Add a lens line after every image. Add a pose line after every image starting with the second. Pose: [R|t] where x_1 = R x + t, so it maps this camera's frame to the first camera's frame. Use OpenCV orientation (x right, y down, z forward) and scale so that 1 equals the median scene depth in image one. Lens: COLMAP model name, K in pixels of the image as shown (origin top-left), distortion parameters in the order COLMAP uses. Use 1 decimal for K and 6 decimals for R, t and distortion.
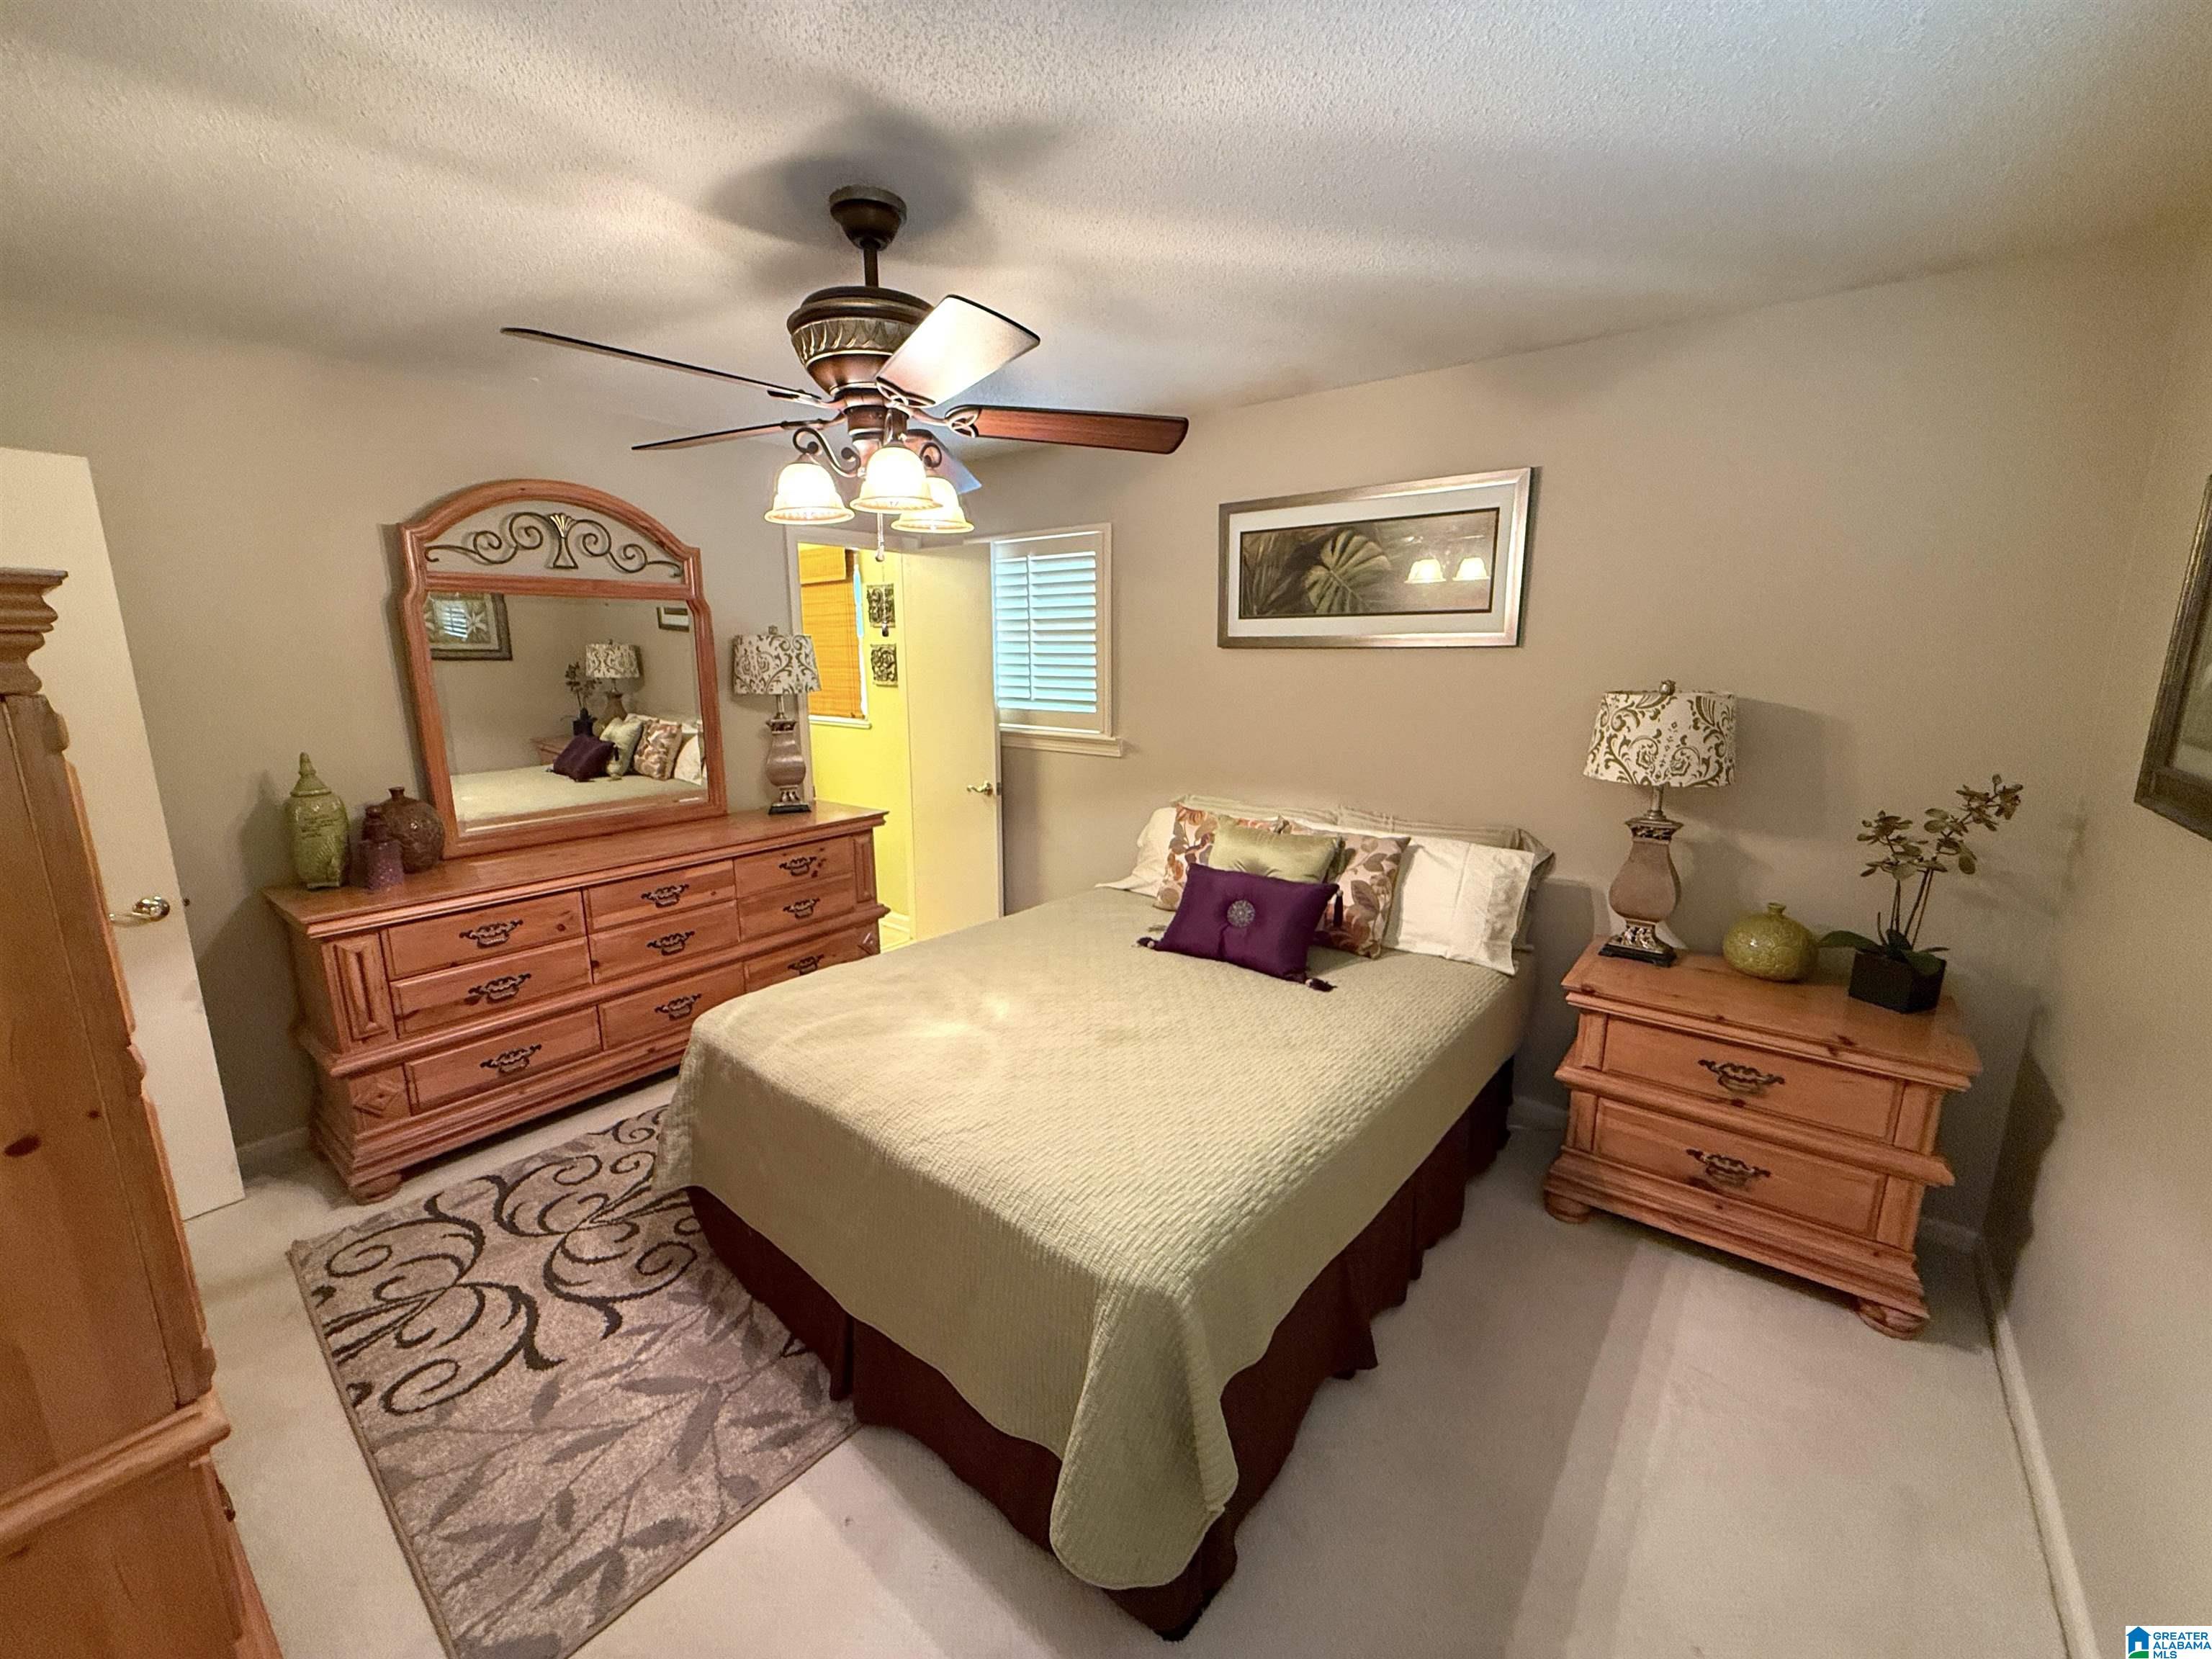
lens RADIAL K [[881.0, 0, 1106.2], [0, 881.0, 834.9], [0, 0, 1]] dist [0.000327, -0.000024]
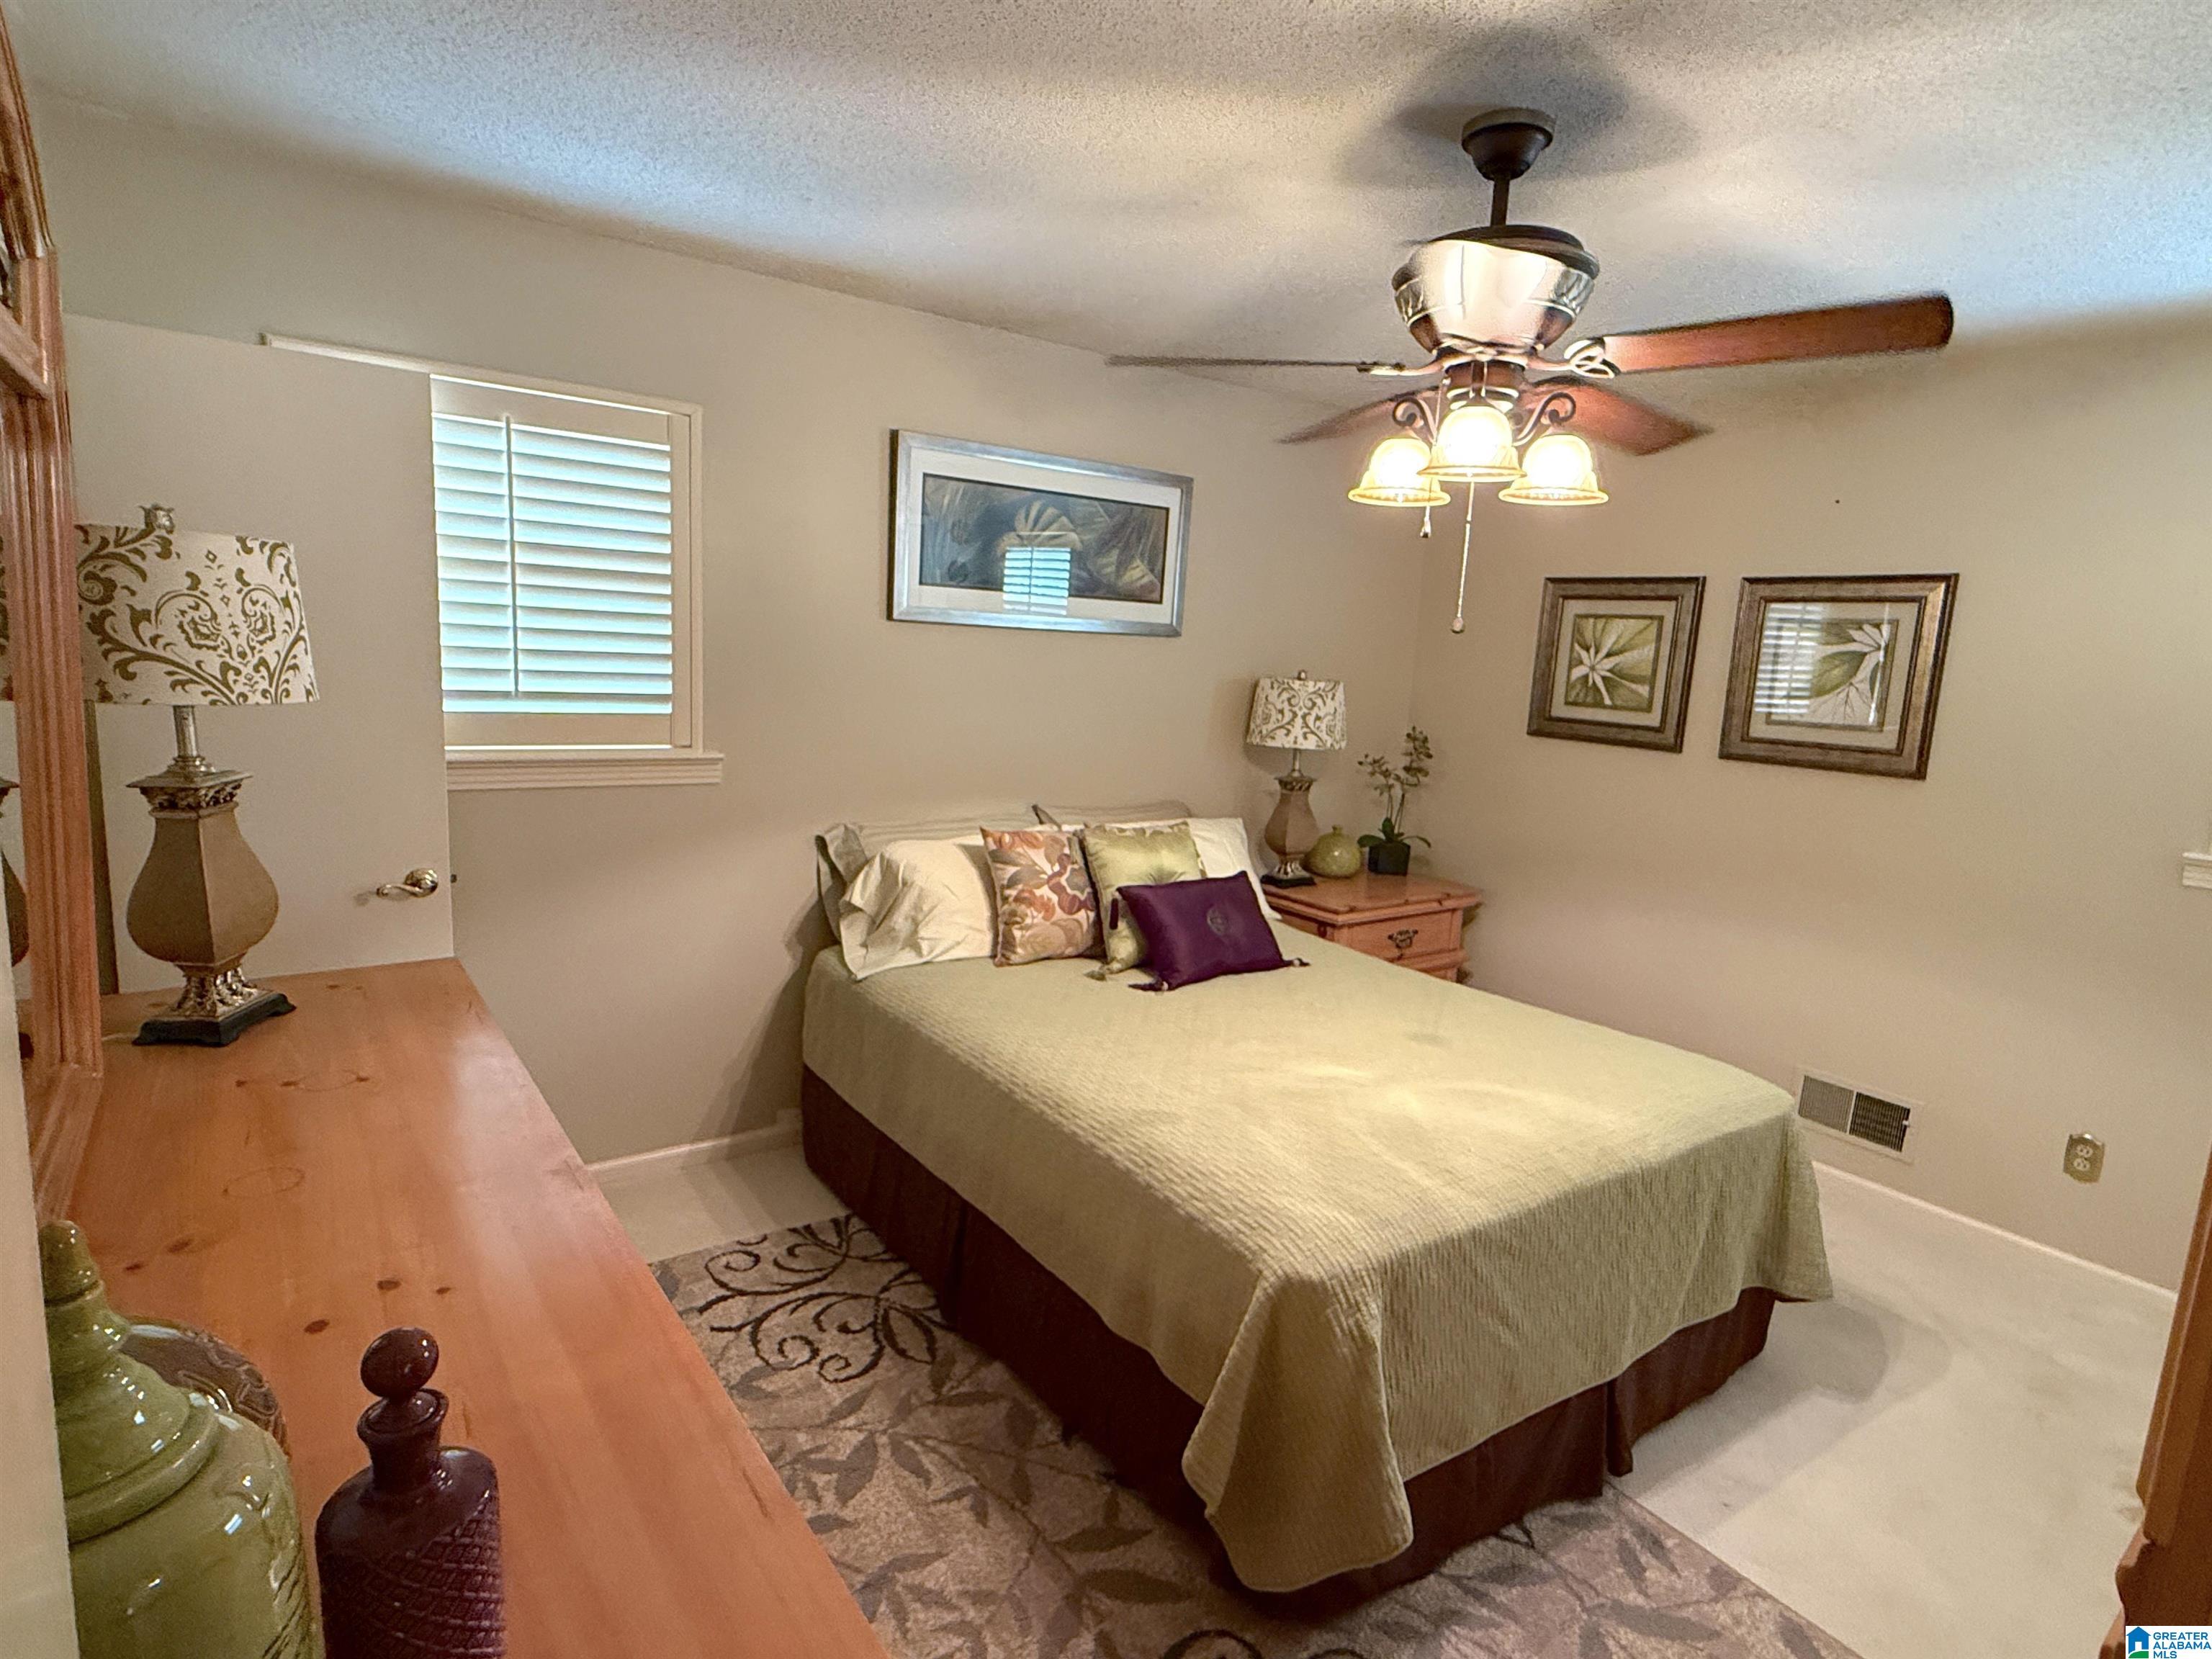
lens RADIAL K [[1161.6, 0, 1106.2], [0, 1161.6, 823.7], [0, 0, 1]] dist [0.004871, 0.001310]
pose [[0.260597, -0.136450, 0.955756, -1.190254], [0.142745, 0.984527, 0.101637, -0.176741], [-0.954837, 0.109943, 0.276043, 0.871749]]
